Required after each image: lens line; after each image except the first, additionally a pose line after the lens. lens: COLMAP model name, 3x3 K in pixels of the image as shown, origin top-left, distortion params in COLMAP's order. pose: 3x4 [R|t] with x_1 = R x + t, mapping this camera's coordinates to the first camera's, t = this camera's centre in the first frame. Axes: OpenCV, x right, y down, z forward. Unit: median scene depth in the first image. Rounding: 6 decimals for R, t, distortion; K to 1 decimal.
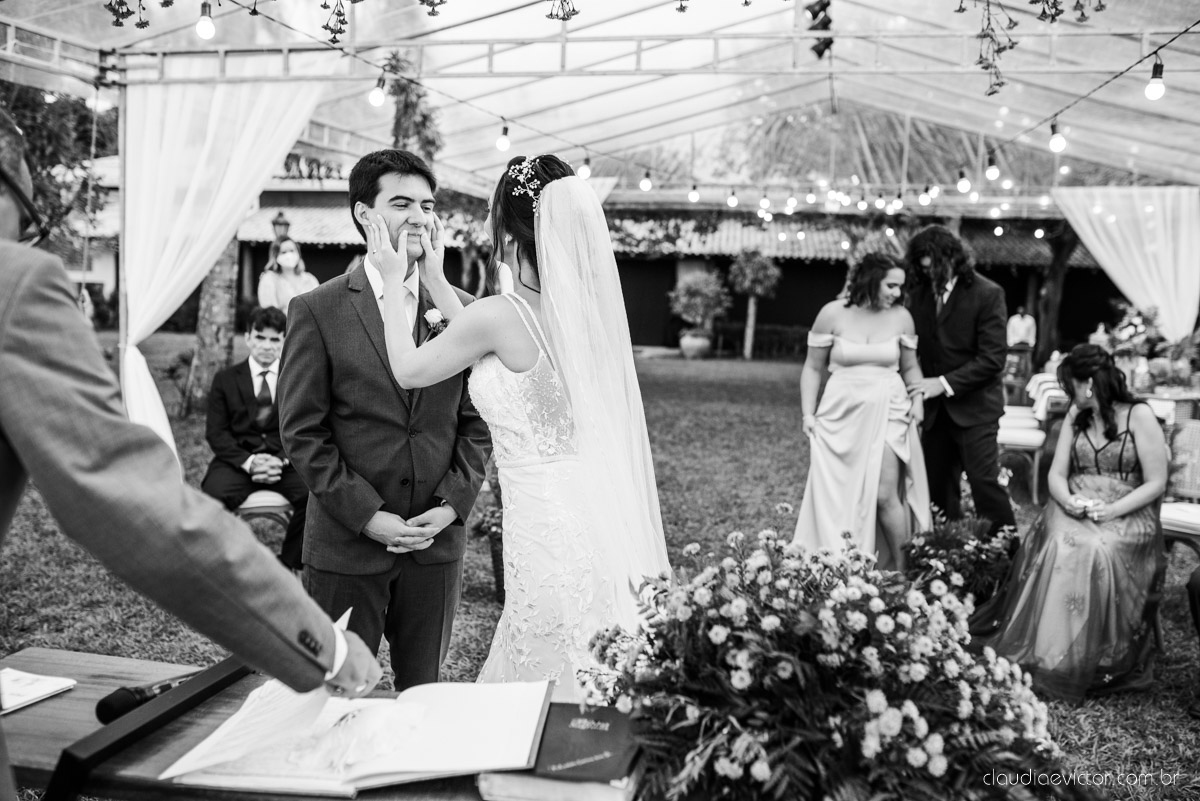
lens RADIAL K [[1142.7, 0, 597.9], [0, 1142.7, 388.5], [0, 0, 1]] dist [-0.033694, 0.000000]
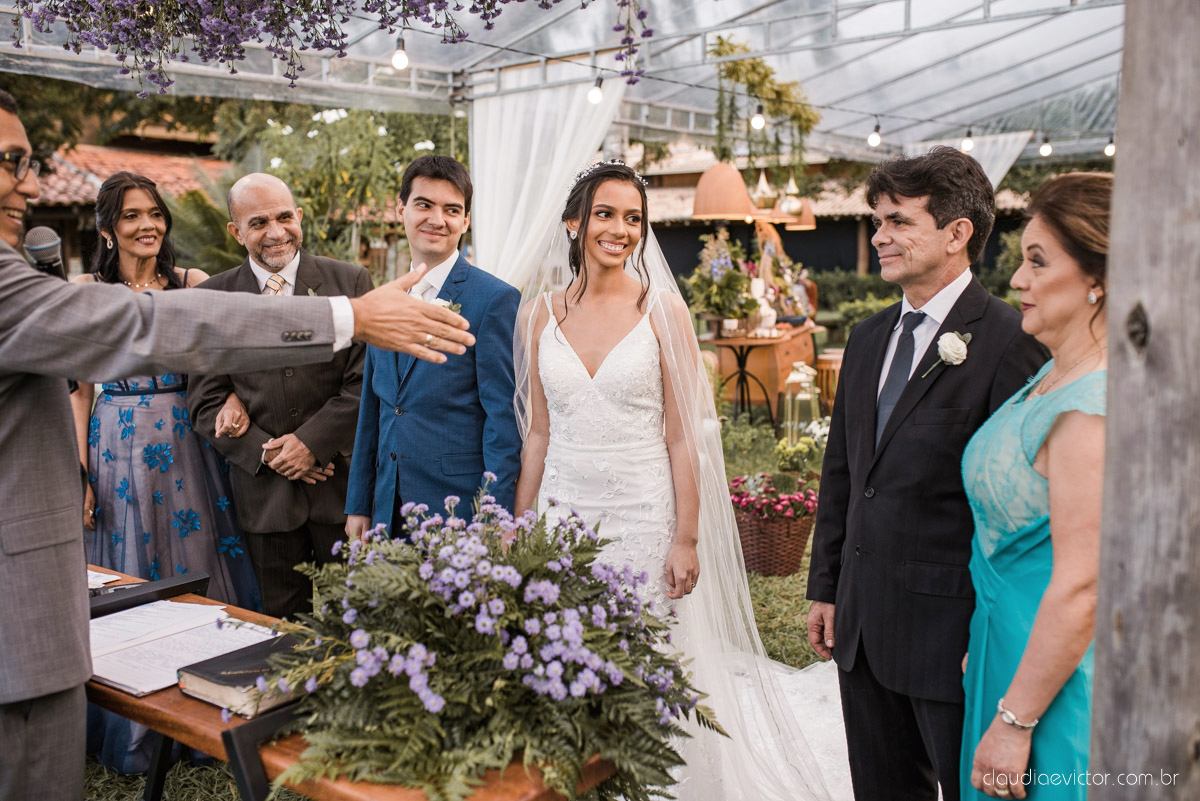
lens RADIAL K [[1142.7, 0, 595.0], [0, 1142.7, 400.2], [0, 0, 1]] dist [-0.033694, 0.000000]
pose [[0.903480, 0.000701, -0.428630, 0.092777], [0.014772, 0.999354, 0.032773, -0.000525], [0.428376, -0.035942, 0.902886, 0.002379]]
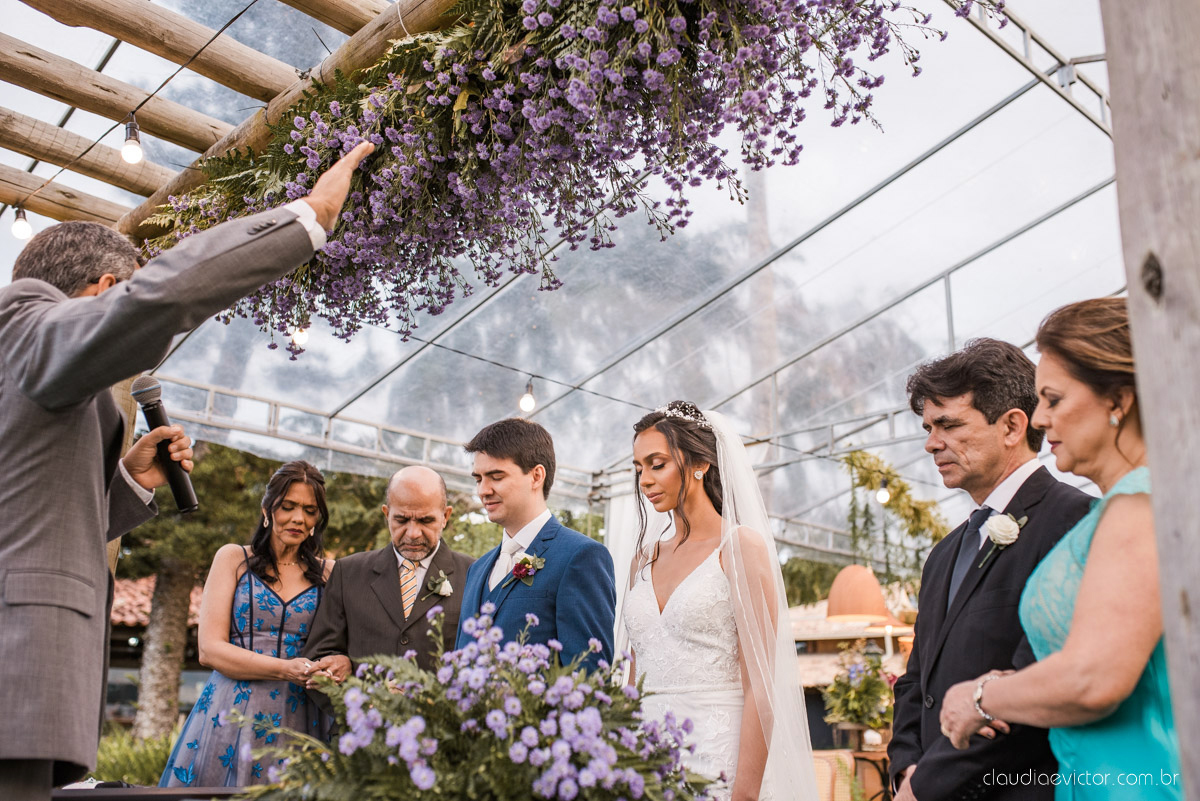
lens RADIAL K [[1142.7, 0, 596.4], [0, 1142.7, 404.1], [0, 0, 1]] dist [-0.033694, 0.000000]
pose [[0.842216, -0.164625, -0.513391, 0.099934], [-0.040331, 0.930335, -0.364486, 0.038243], [0.537630, 0.327682, 0.776904, 0.015529]]
